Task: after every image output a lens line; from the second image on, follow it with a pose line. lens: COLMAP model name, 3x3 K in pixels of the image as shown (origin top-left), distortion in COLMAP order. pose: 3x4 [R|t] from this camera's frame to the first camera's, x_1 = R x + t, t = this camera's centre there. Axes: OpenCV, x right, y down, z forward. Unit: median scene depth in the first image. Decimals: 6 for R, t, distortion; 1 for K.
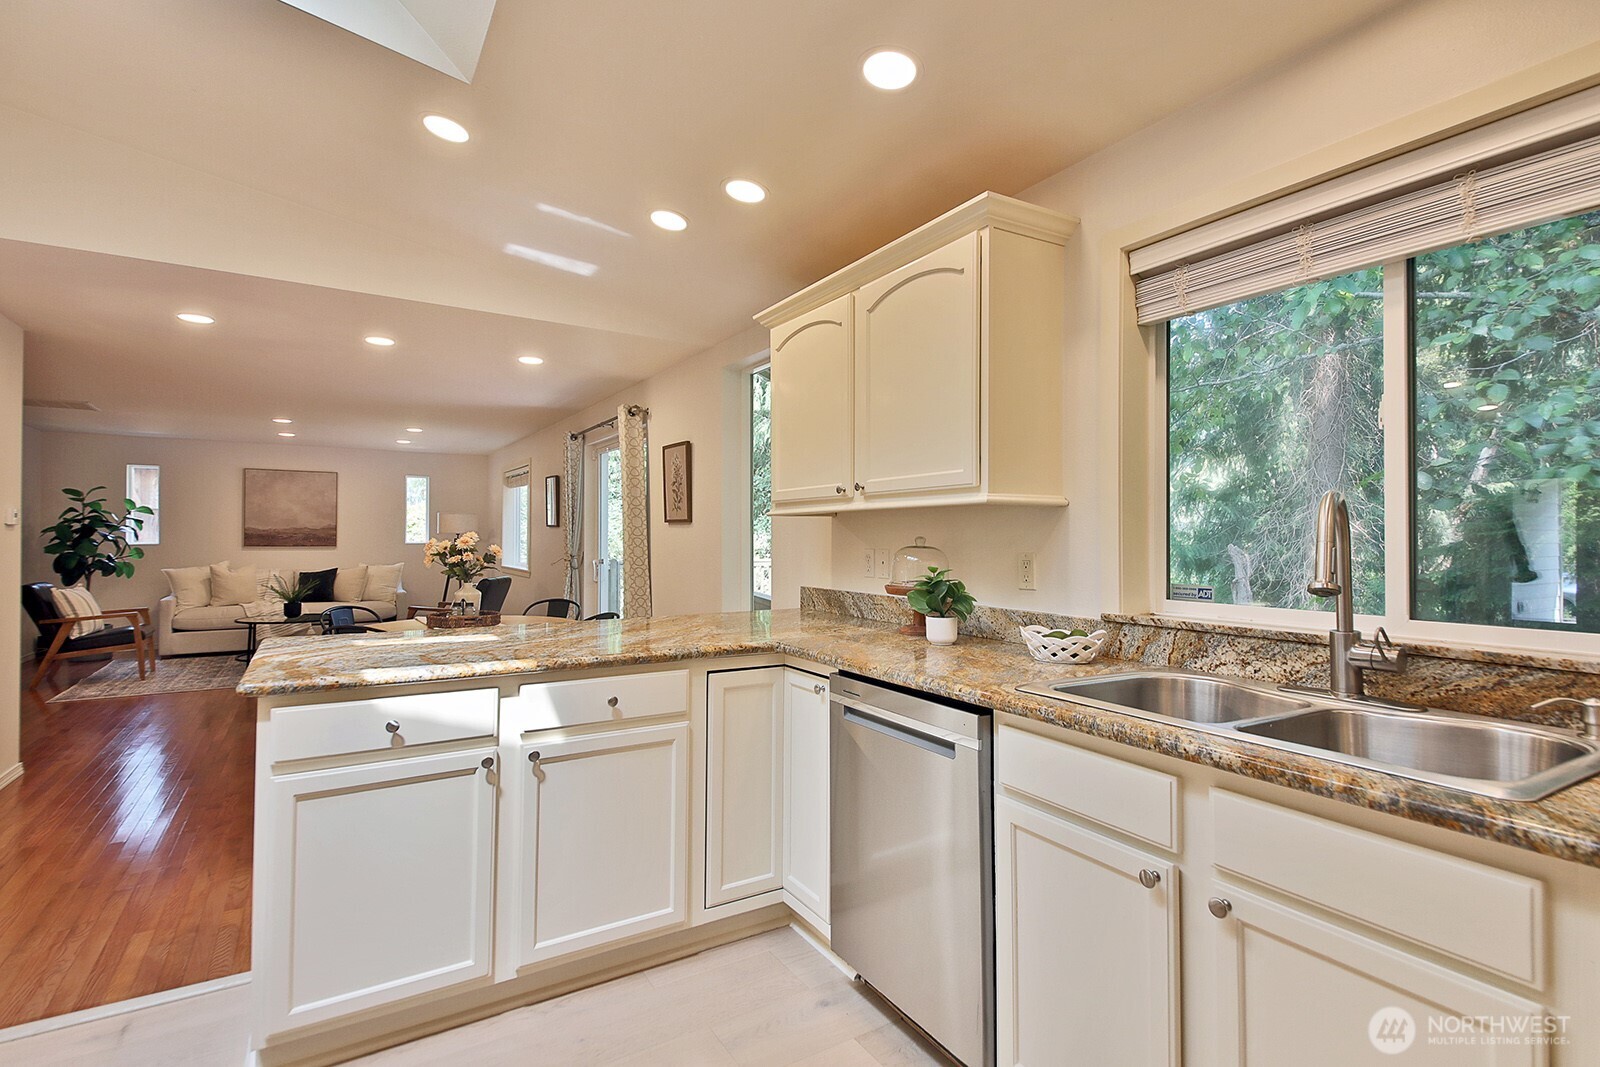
lens RADIAL K [[786.5, 0, 799.2], [0, 786.5, 532.1], [0, 0, 1]] dist [-0.001338, -0.000262]
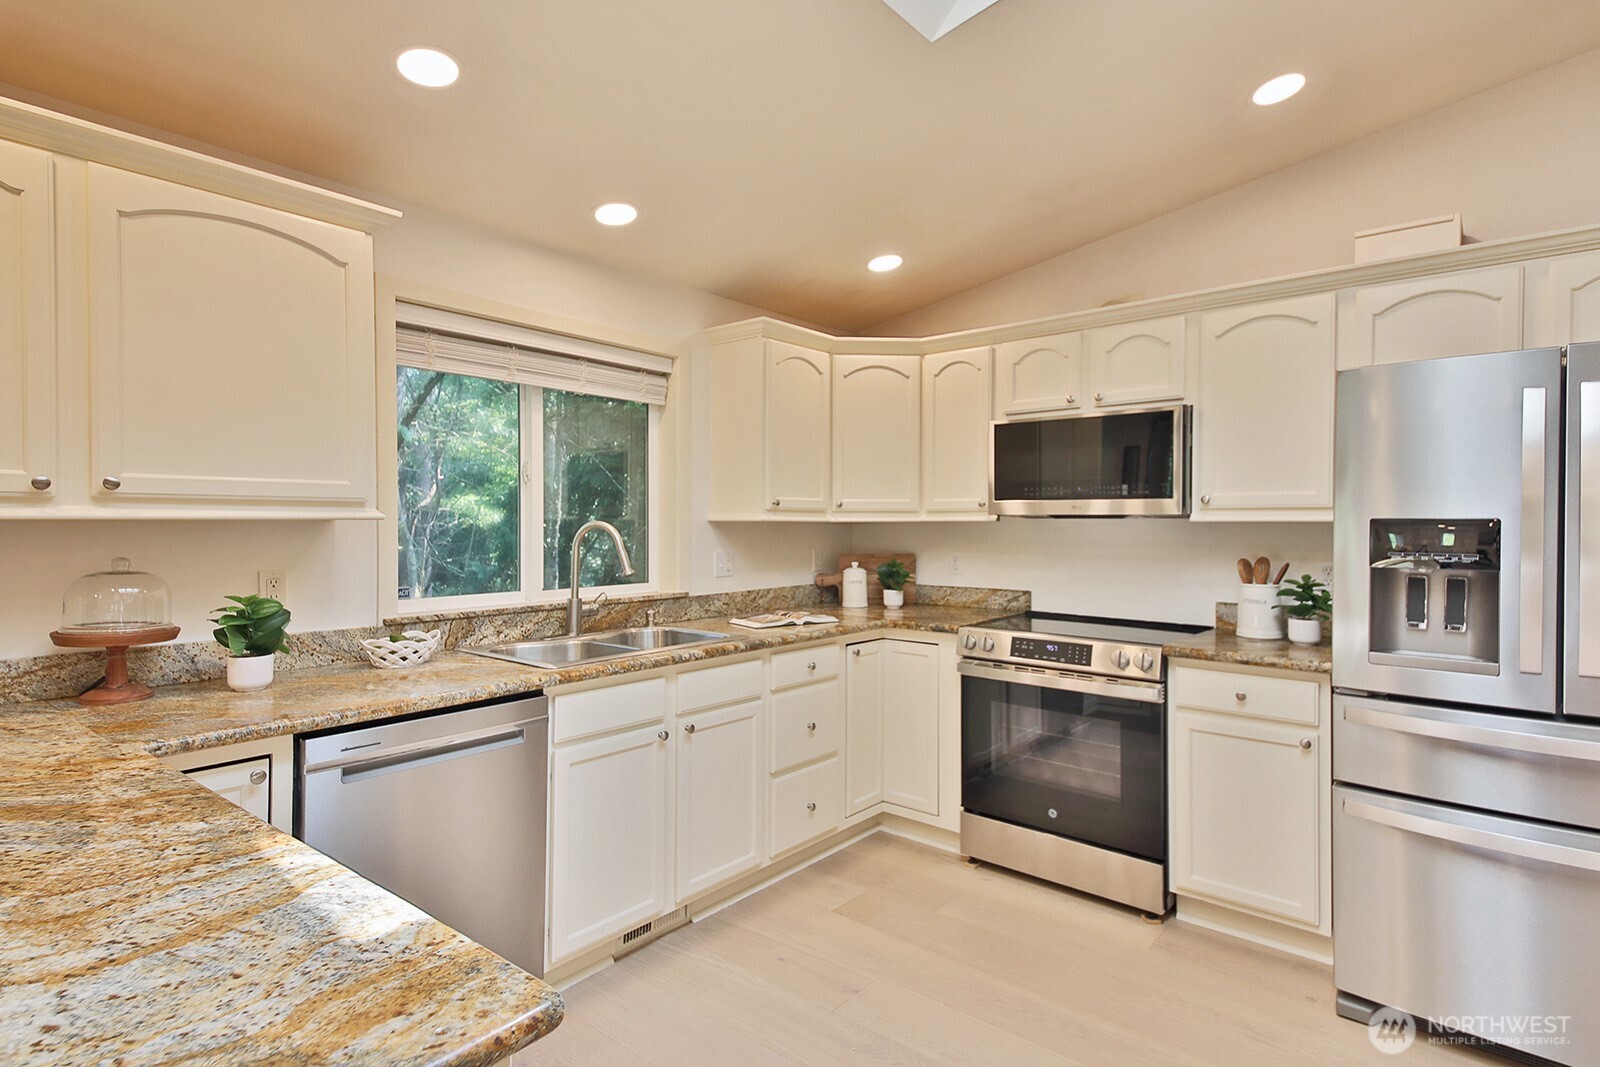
lens RADIAL K [[860.1, 0, 767.2], [0, 860.1, 533.1], [0, 0, 1]] dist [0.047797, -0.016009]
pose [[-0.330566, -0.014176, 0.943676, -0.964198], [-0.009638, 0.999886, 0.011644, -0.037536], [-0.943734, -0.005246, -0.330665, 0.907933]]
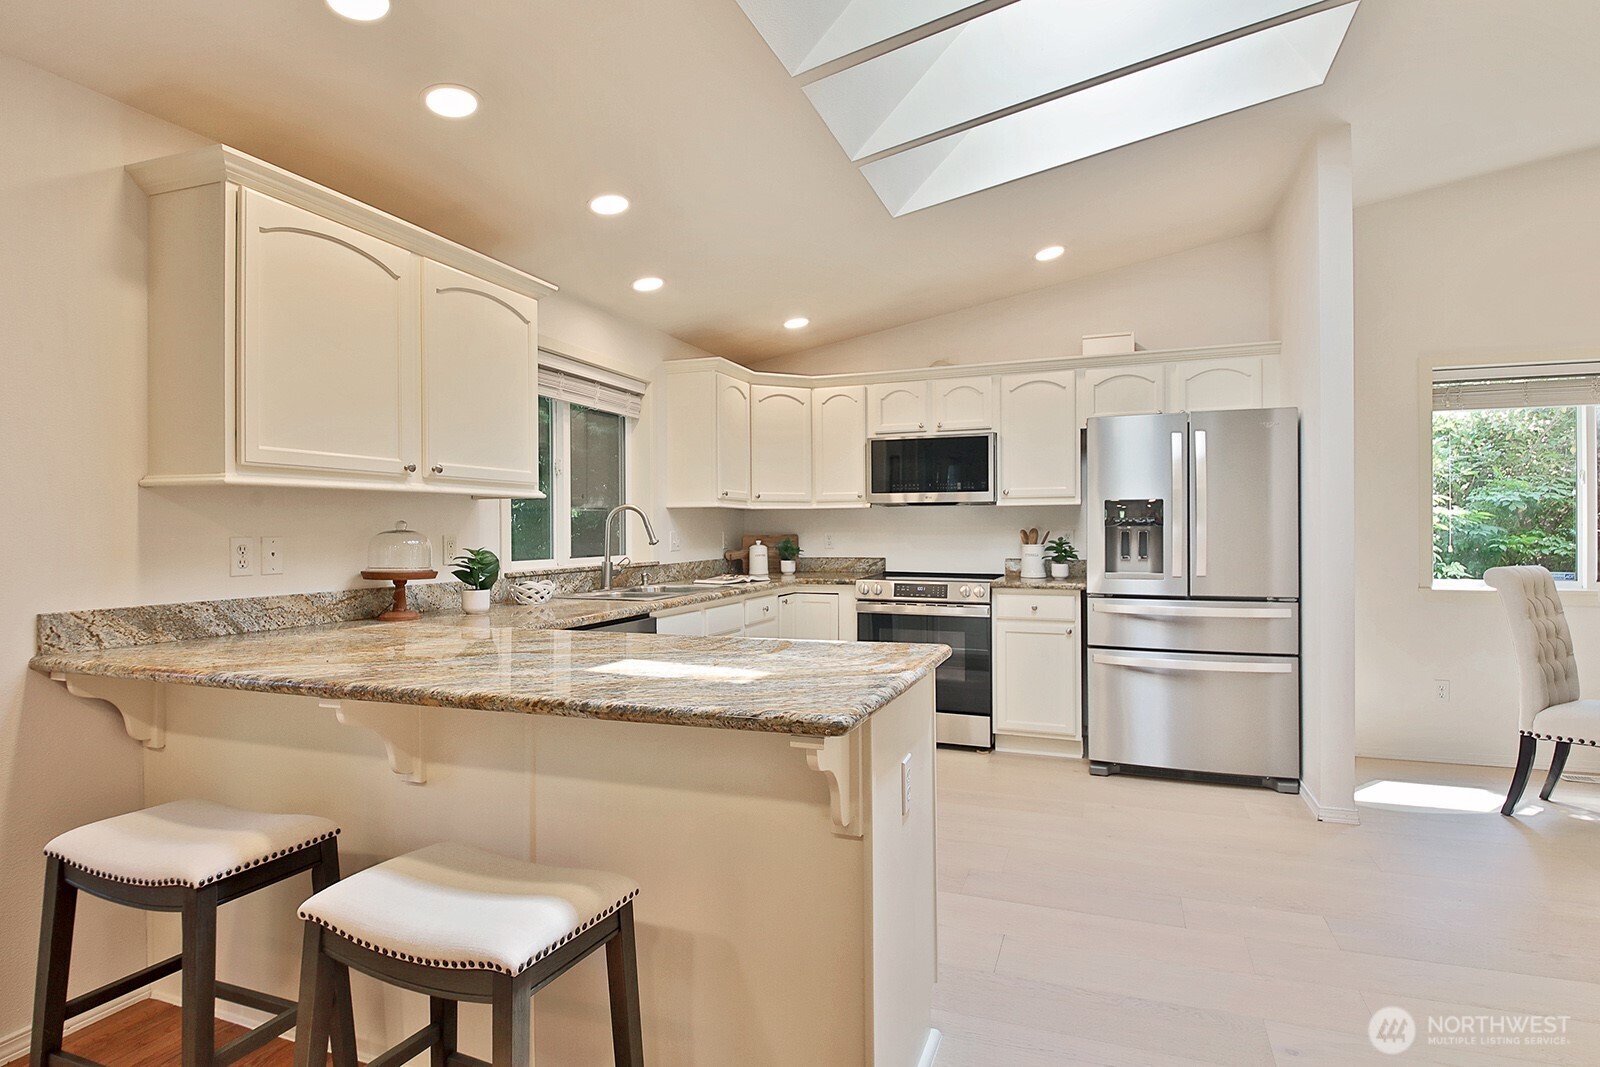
lens RADIAL K [[860.1, 0, 793.3], [0, 860.1, 532.4], [0, 0, 1]] dist [0.047797, -0.016009]
pose [[-0.631589, -0.002505, 0.775299, -1.267957], [-0.002037, 0.999997, 0.001572, 0.021799], [-0.775301, -0.000587, -0.631592, 1.640905]]
